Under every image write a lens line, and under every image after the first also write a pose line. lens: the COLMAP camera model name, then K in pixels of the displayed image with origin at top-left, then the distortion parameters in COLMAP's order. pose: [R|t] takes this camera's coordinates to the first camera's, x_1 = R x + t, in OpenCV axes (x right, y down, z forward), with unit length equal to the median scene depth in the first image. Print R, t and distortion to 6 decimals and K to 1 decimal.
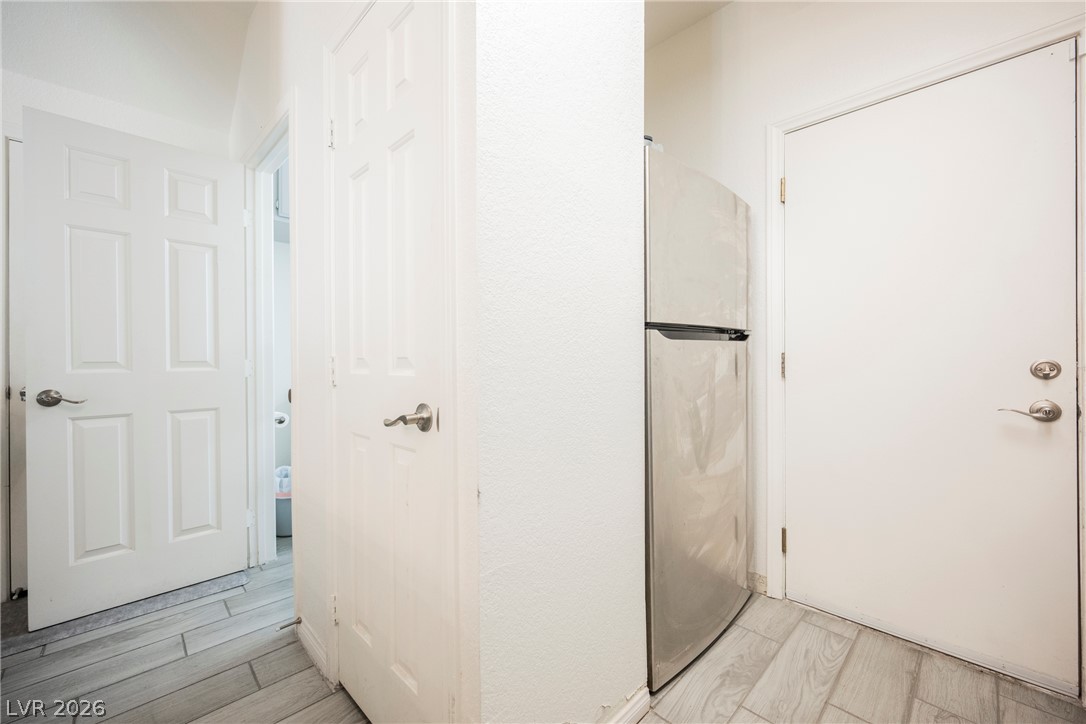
lens RADIAL K [[431.5, 0, 540.7], [0, 431.5, 359.2], [0, 0, 1]] dist [-0.001237, -0.000661]
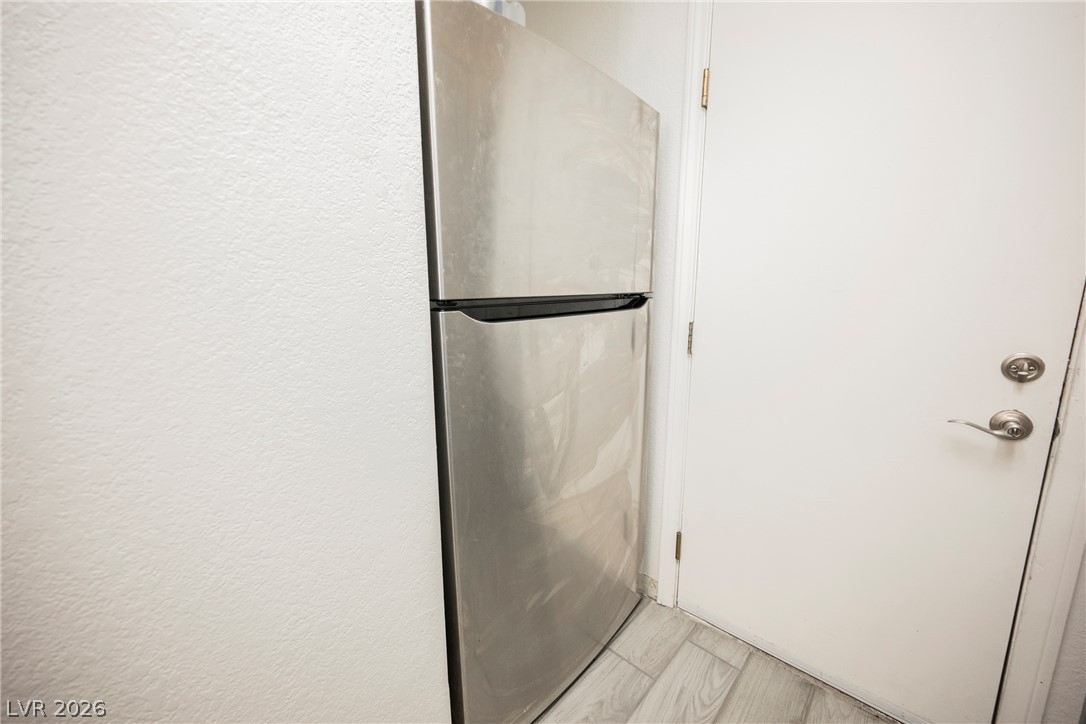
lens RADIAL K [[431.5, 0, 540.7], [0, 431.5, 359.2], [0, 0, 1]] dist [-0.001237, -0.000661]
pose [[0.998312, -0.002011, 0.058036, 0.289815], [-0.008027, 0.985028, 0.172207, -0.089305], [-0.057513, -0.172383, 0.983350, 0.298500]]
